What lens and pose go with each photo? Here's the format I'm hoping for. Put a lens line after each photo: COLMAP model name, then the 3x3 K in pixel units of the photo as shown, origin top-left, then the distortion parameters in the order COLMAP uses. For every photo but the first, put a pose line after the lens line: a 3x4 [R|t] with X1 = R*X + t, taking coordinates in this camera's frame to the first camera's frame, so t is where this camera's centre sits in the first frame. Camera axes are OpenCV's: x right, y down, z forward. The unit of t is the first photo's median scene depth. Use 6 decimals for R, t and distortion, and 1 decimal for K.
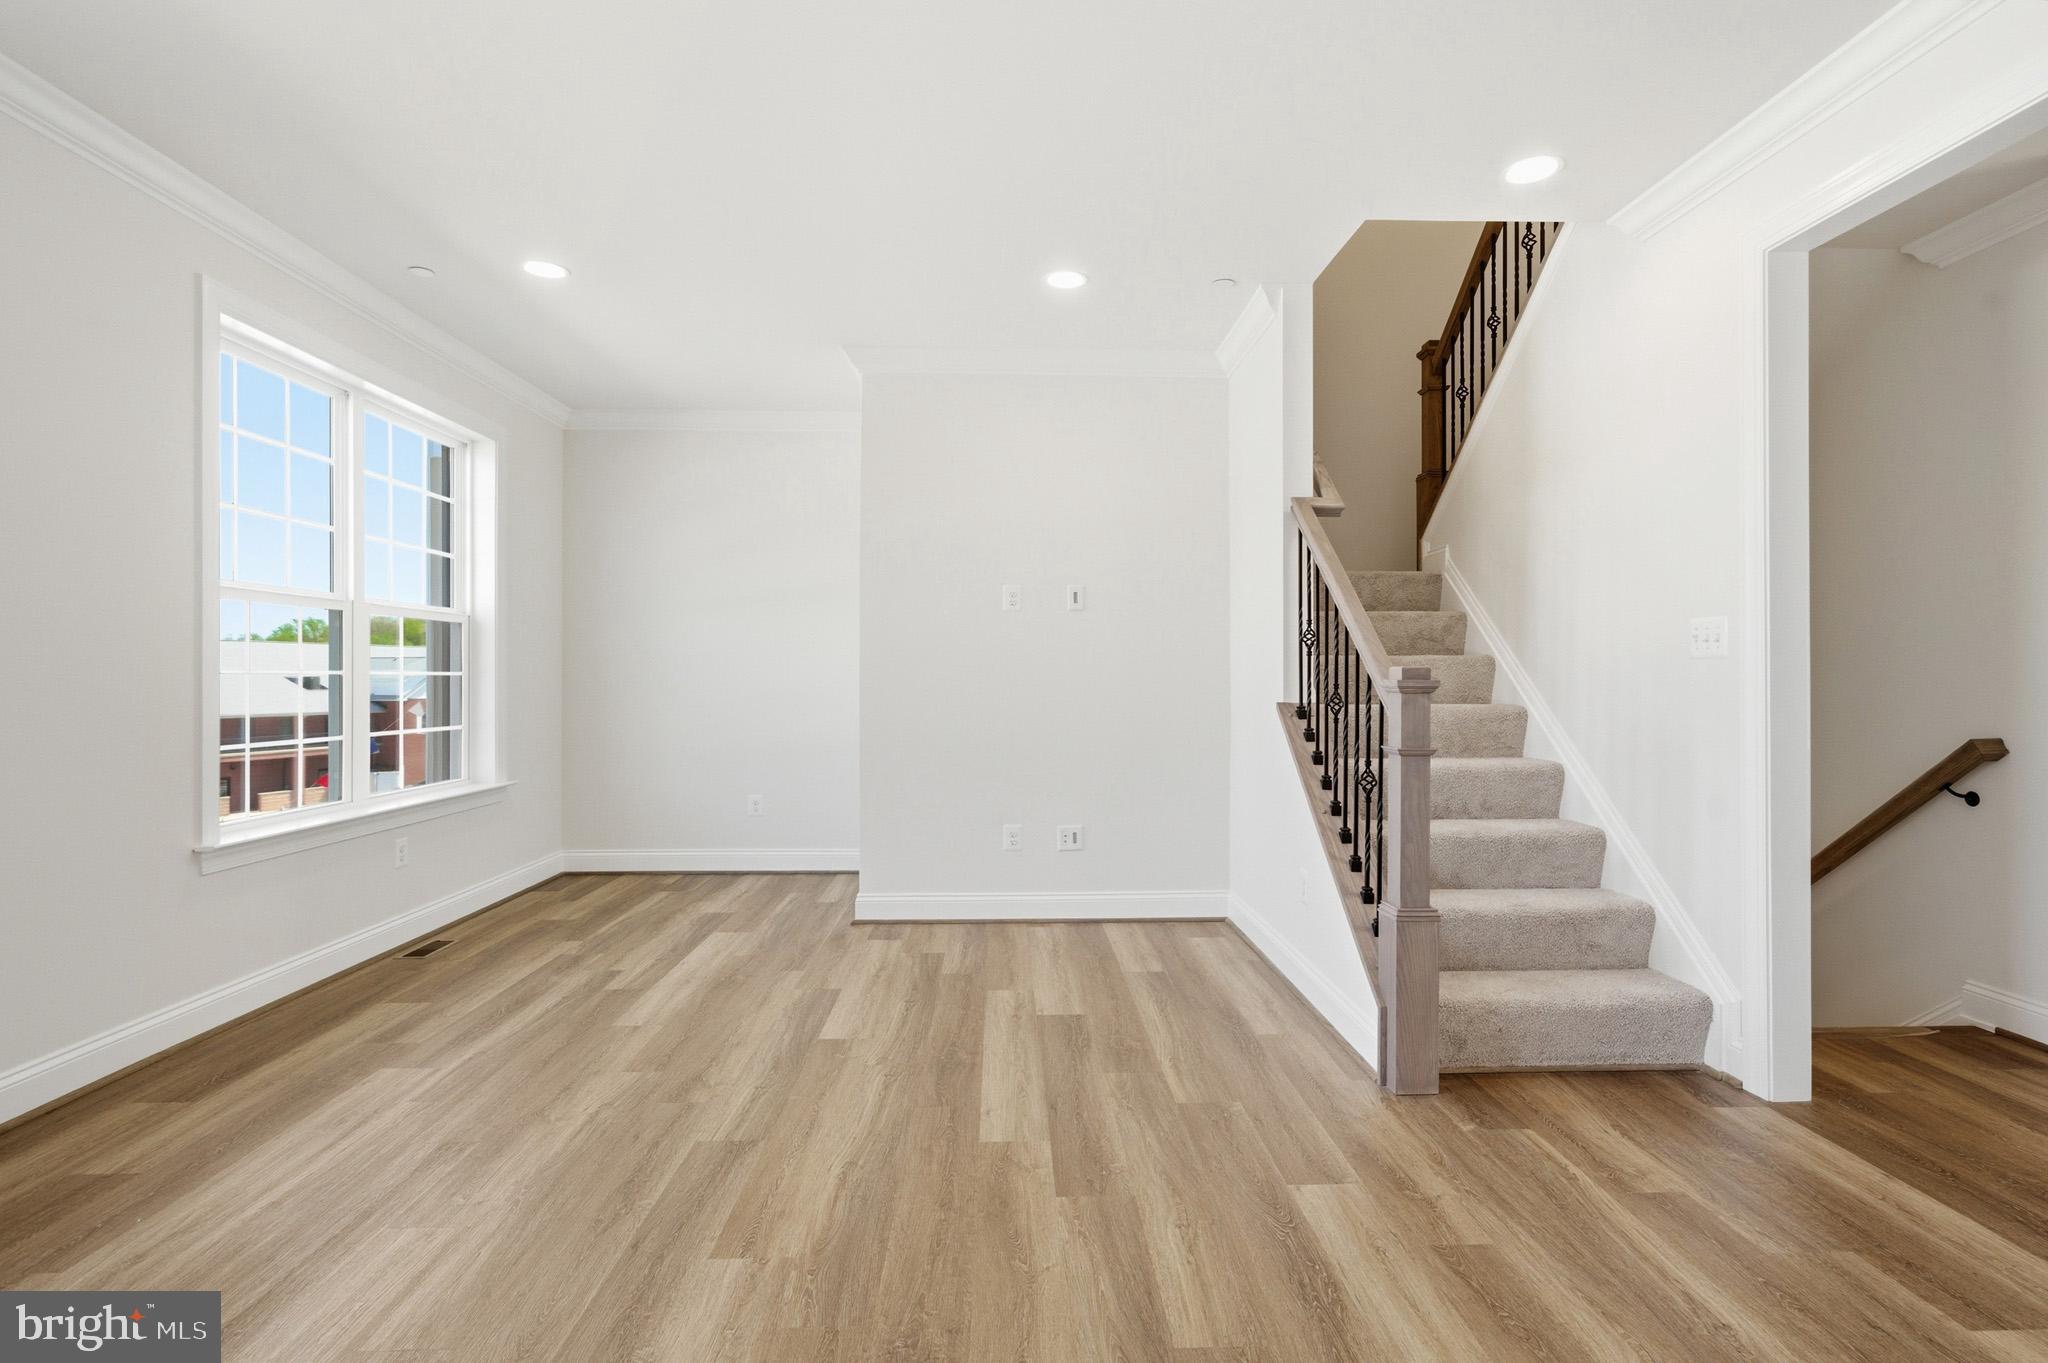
lens RADIAL K [[985.3, 0, 1045.3], [0, 985.3, 674.0], [0, 0, 1]] dist [-0.036273, 0.034220]
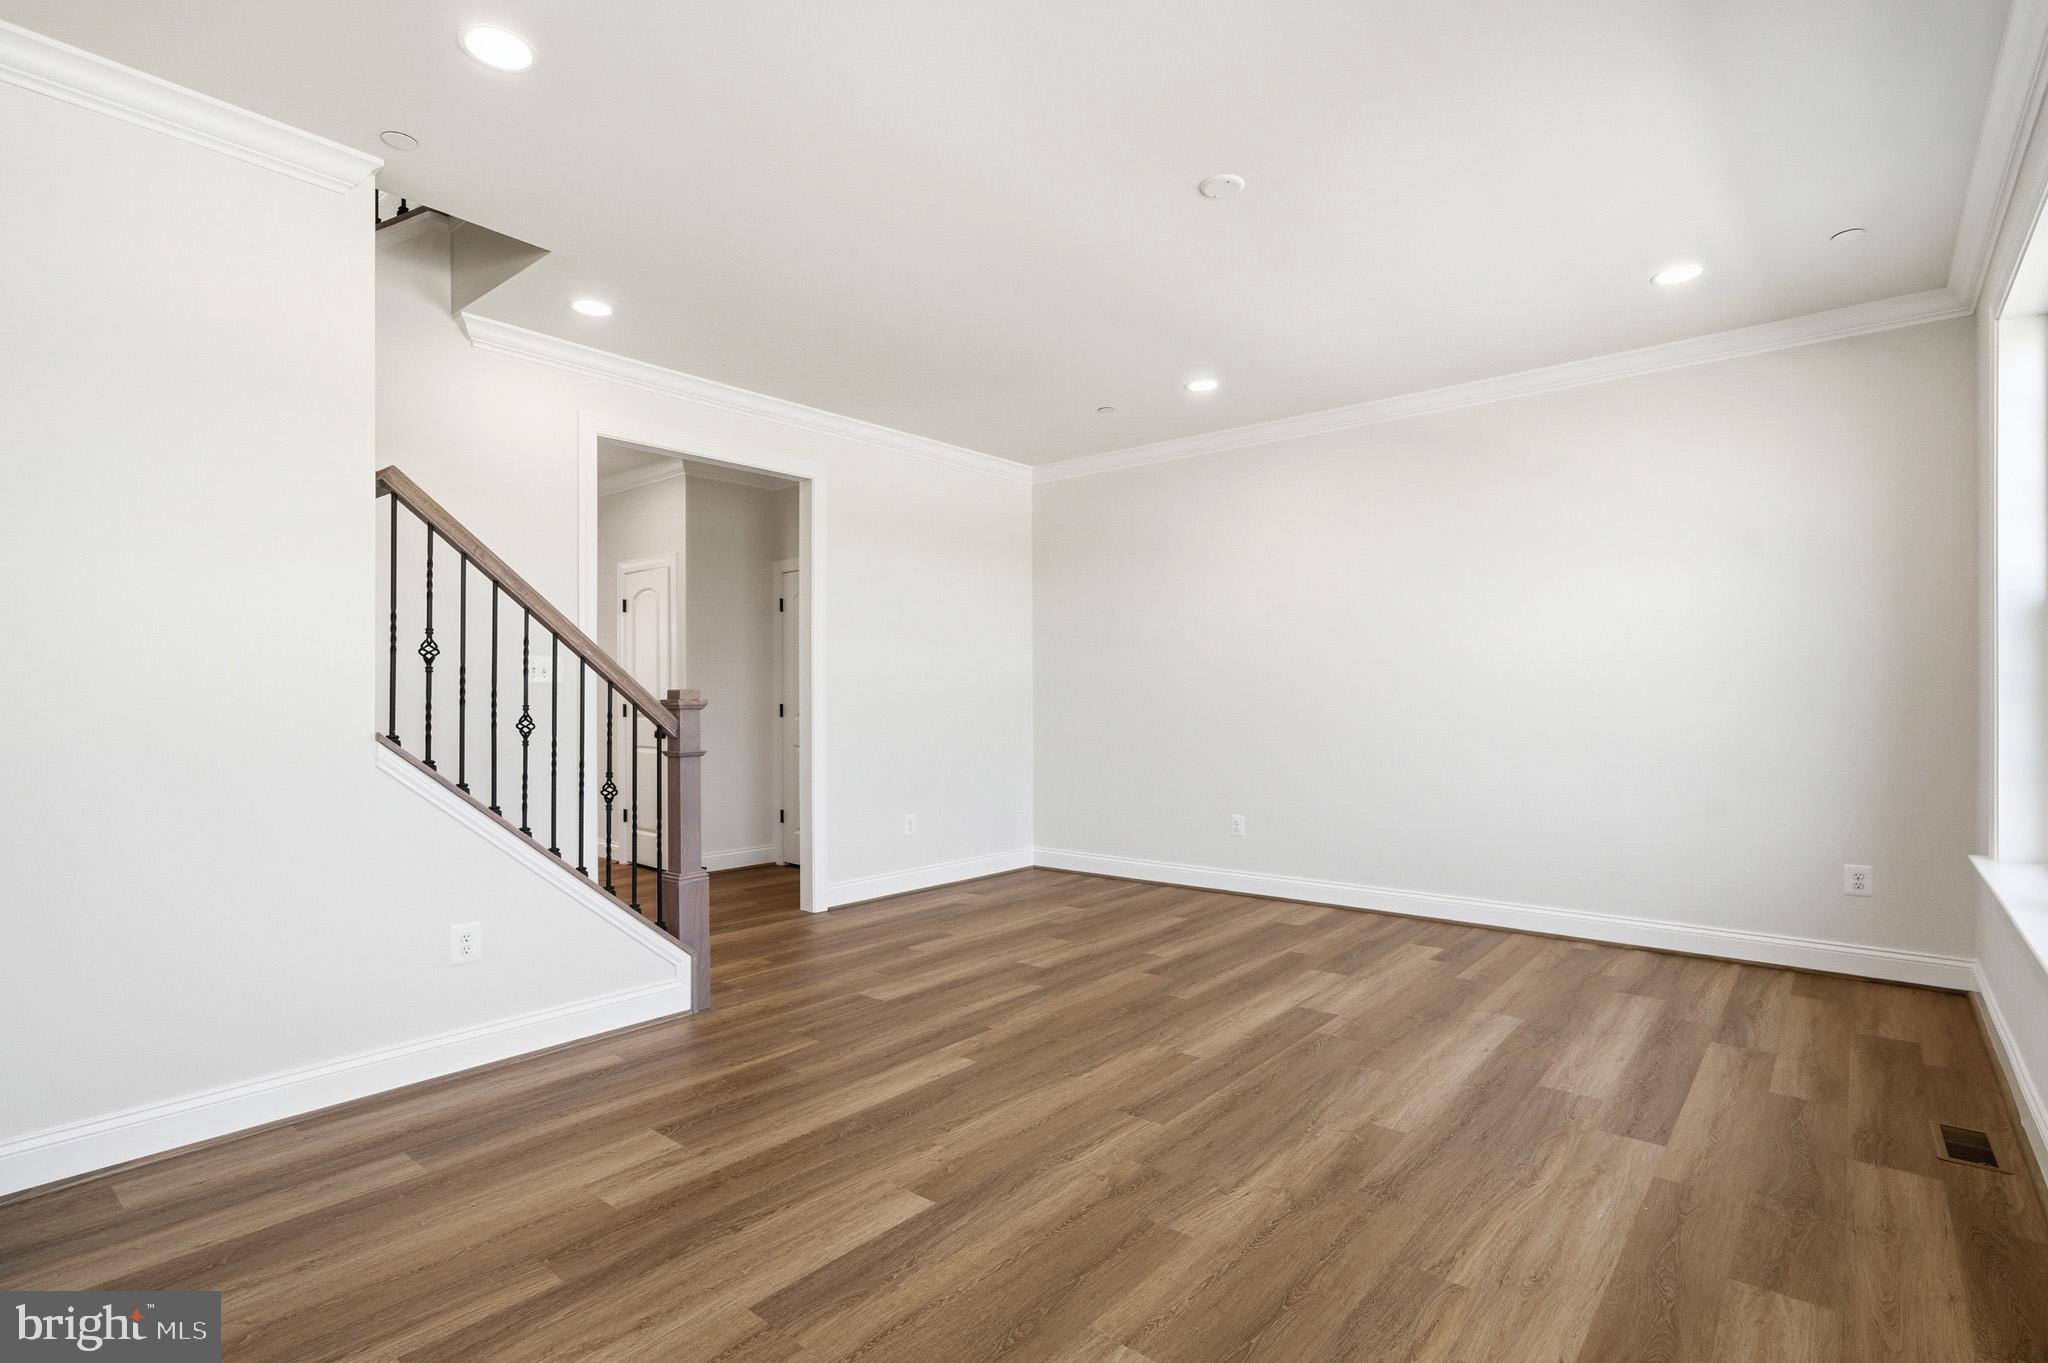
lens RADIAL K [[986.2, 0, 1024.0], [0, 986.2, 681.5], [0, 0, 1]] dist [0.002164, 0.000553]
pose [[-0.734659, 0.008894, 0.678378, -0.801340], [-0.006282, 0.999782, -0.019911, 0.004505], [-0.678407, -0.018890, -0.734443, 1.549116]]
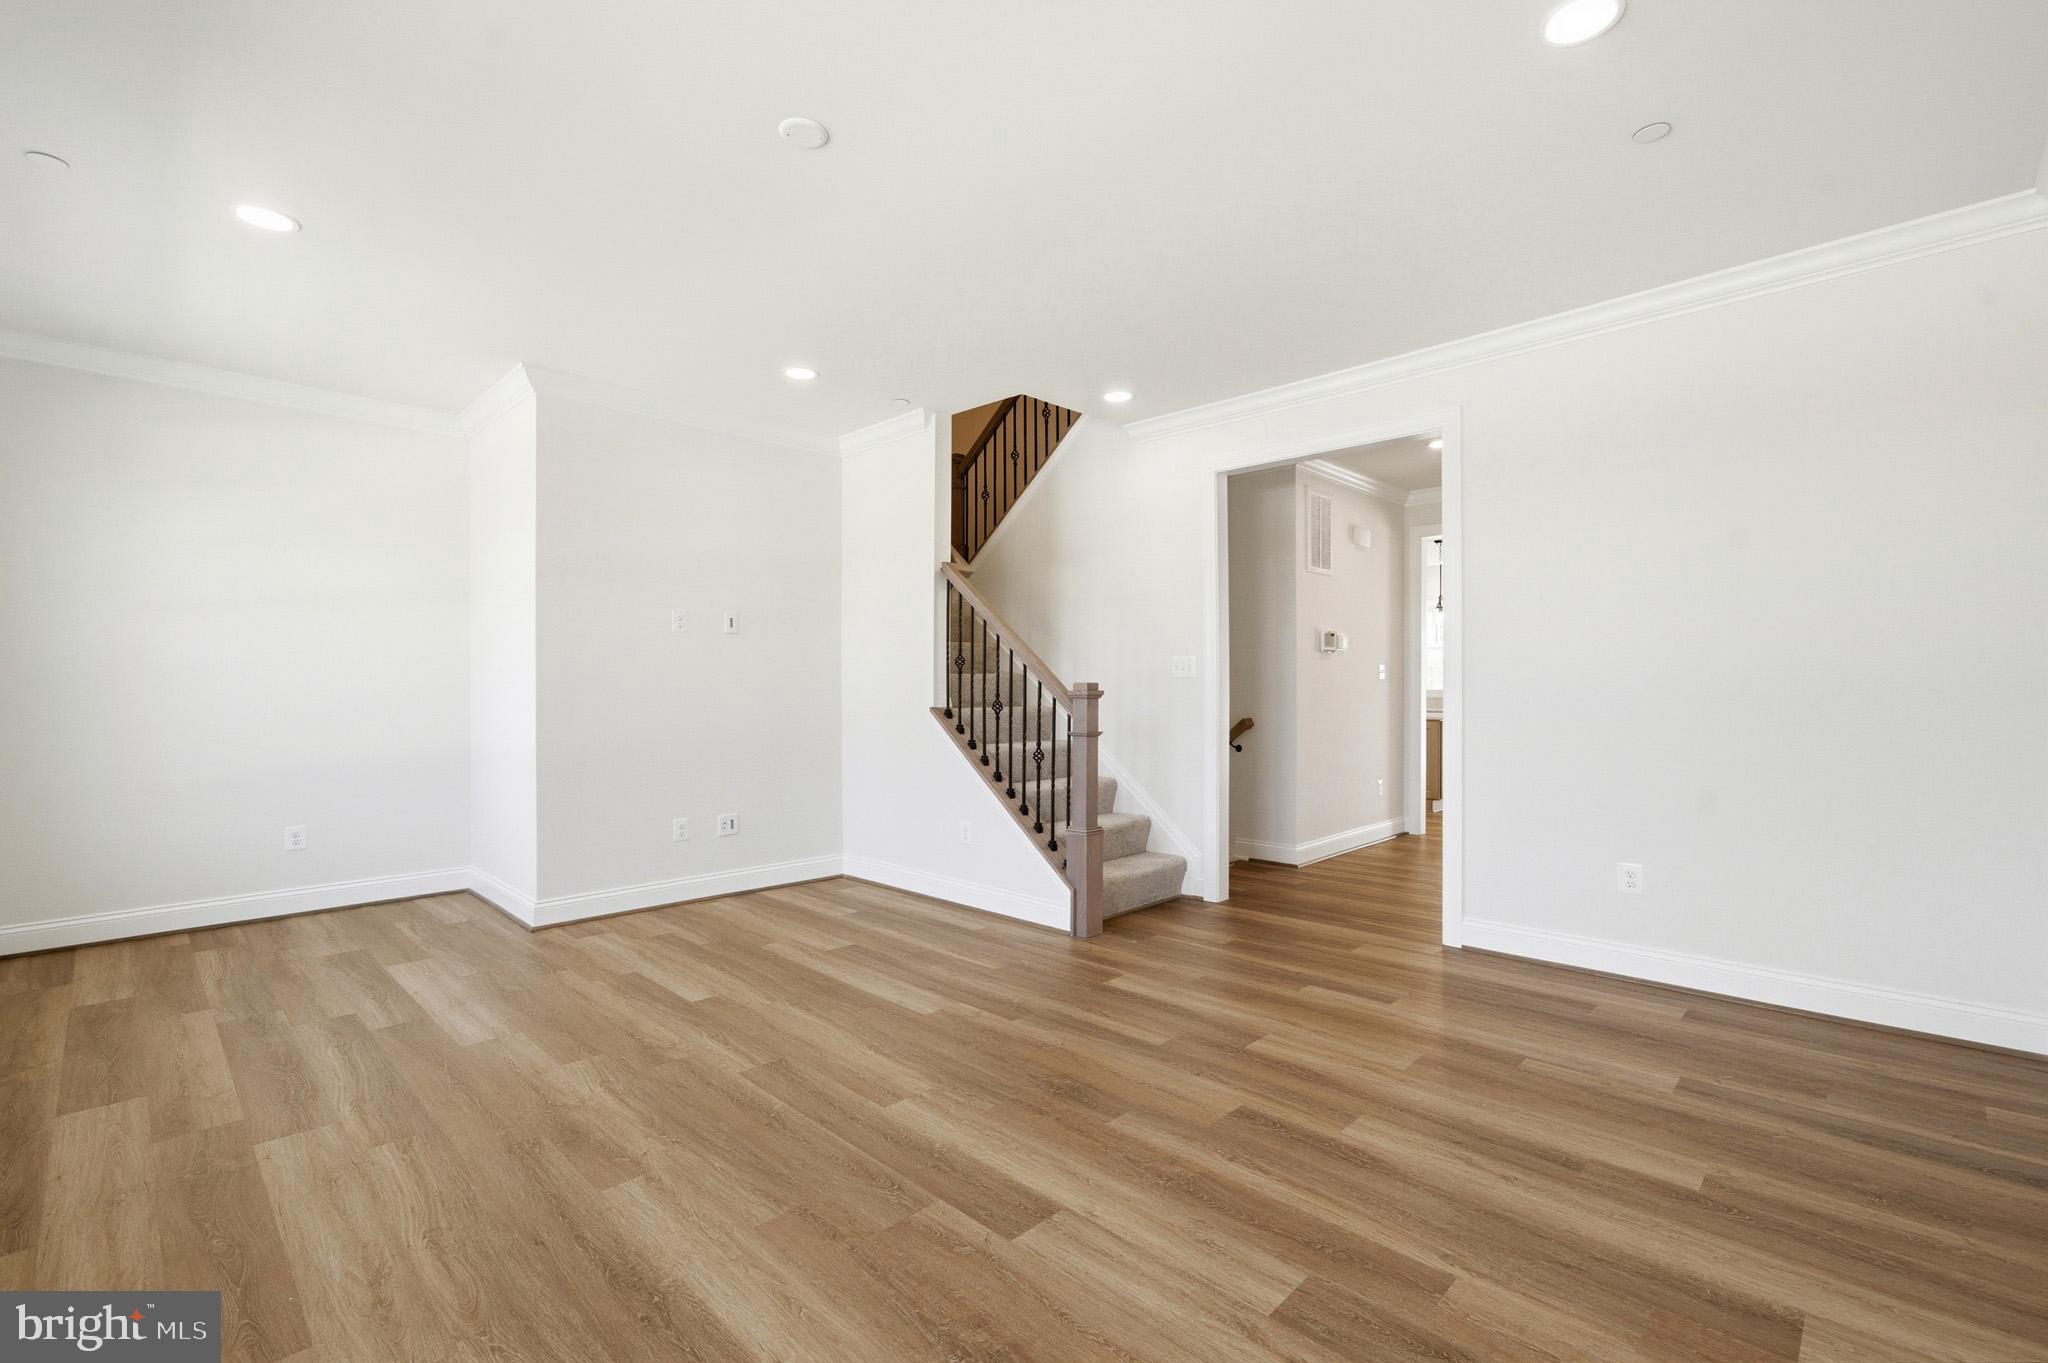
lens RADIAL K [[887.6, 0, 1040.7], [0, 887.6, 686.5], [0, 0, 1]] dist [-0.000178, 0.000293]
pose [[0.727540, -0.002466, 0.686061, -0.676928], [-0.000179, 0.999993, 0.003784, -0.007393], [-0.686065, -0.002876, 0.727534, -0.052882]]
